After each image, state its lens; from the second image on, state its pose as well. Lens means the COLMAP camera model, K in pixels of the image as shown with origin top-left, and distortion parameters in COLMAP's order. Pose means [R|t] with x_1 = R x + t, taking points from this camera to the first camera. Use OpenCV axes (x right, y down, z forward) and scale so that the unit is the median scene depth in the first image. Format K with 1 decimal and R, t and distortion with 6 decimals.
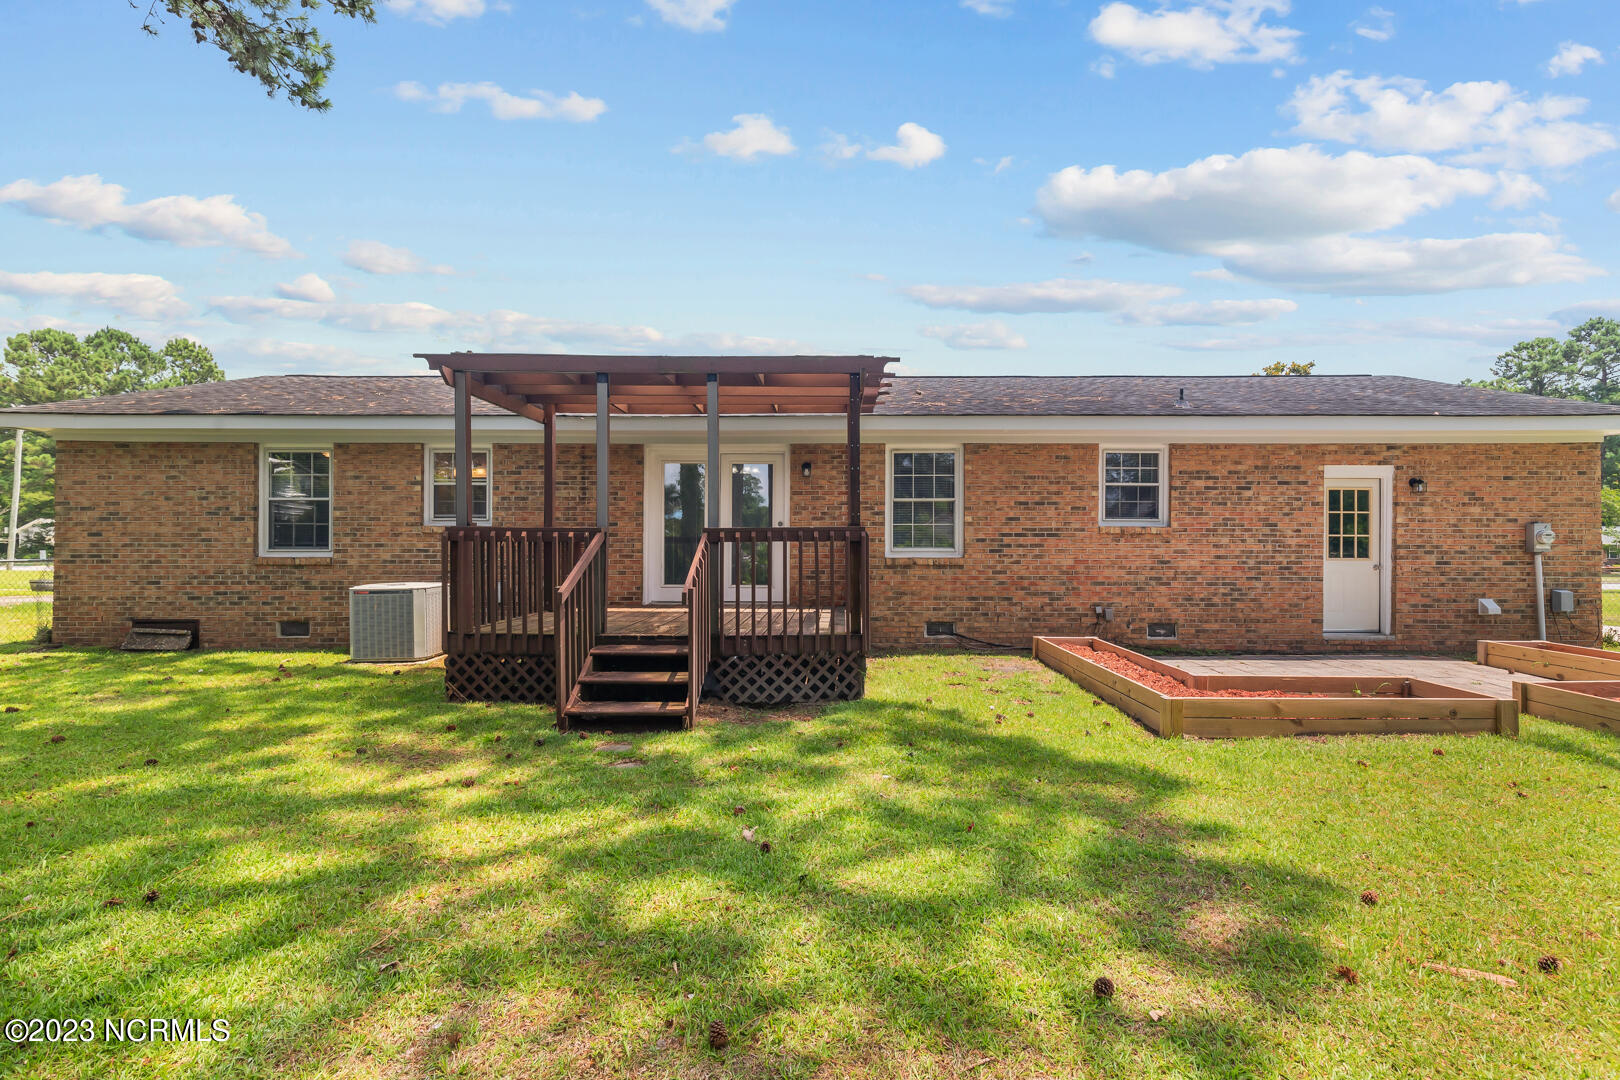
lens RADIAL K [[728.7, 0, 813.5], [0, 728.7, 542.5], [0, 0, 1]] dist [-0.001703, 0.000079]
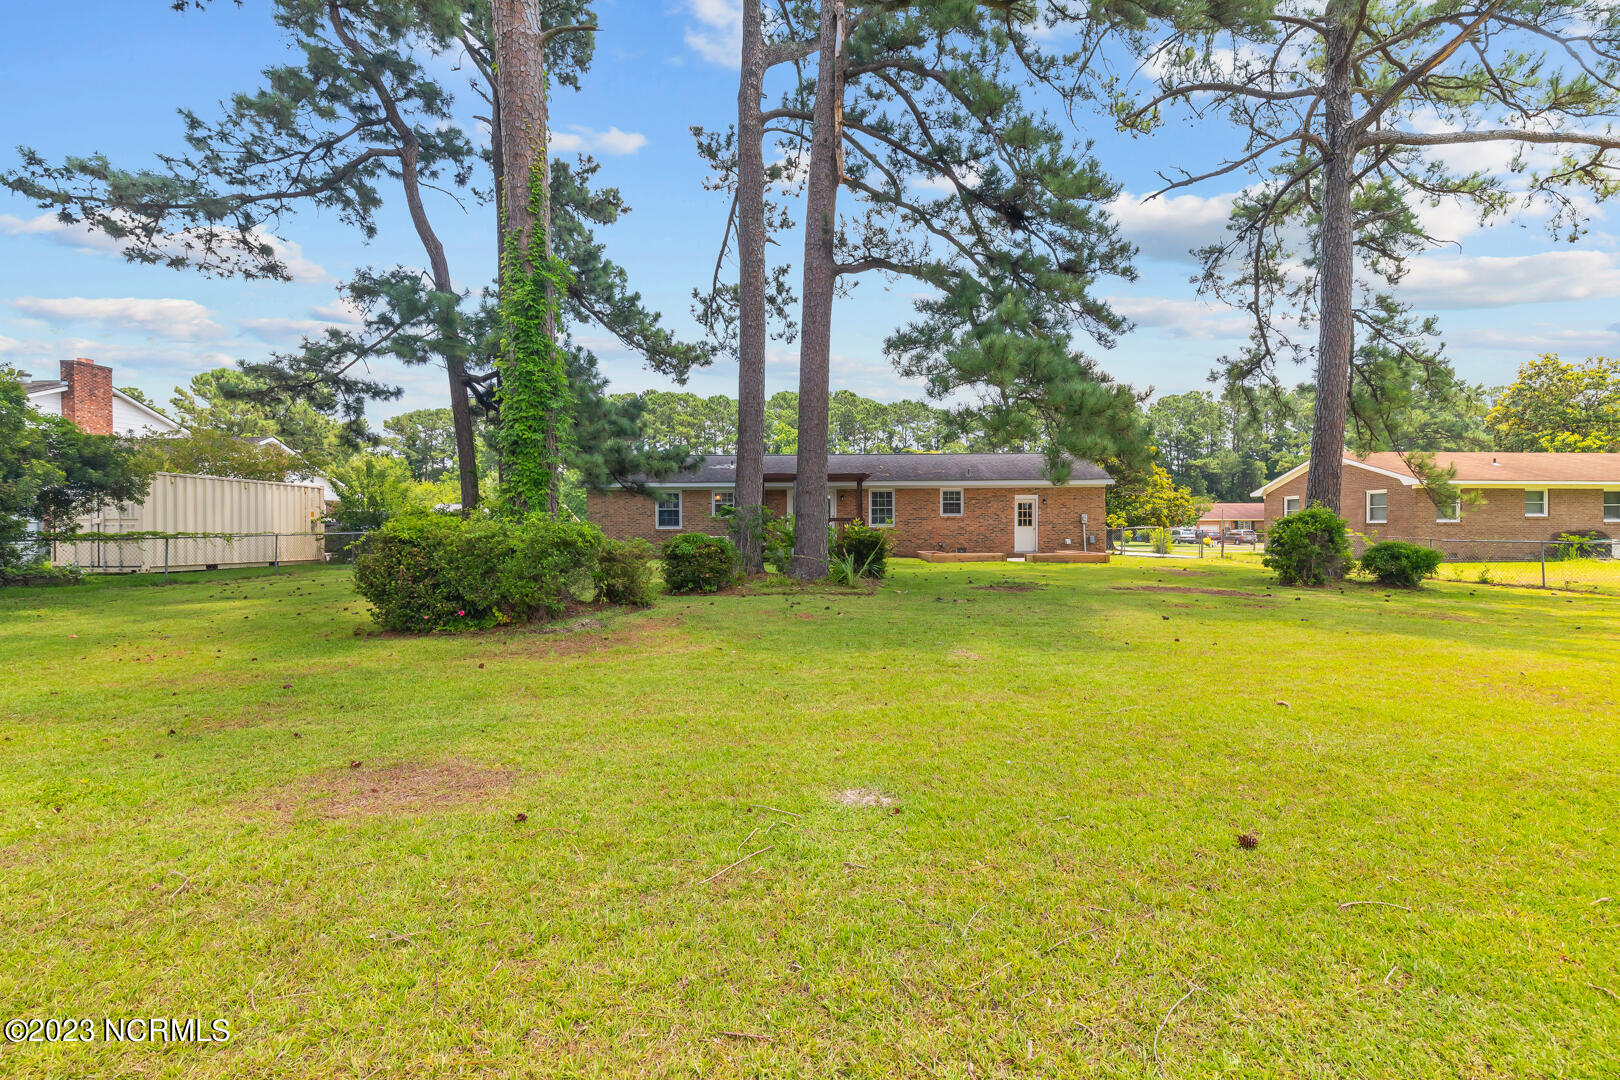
lens RADIAL K [[728.7, 0, 807.5], [0, 728.7, 540.3], [0, 0, 1]] dist [-0.001703, 0.000079]
pose [[0.998517, -0.009433, 0.053626, -0.305844], [0.009729, 0.999939, -0.005249, 0.086071], [-0.053573, 0.005763, 0.998547, -1.913712]]
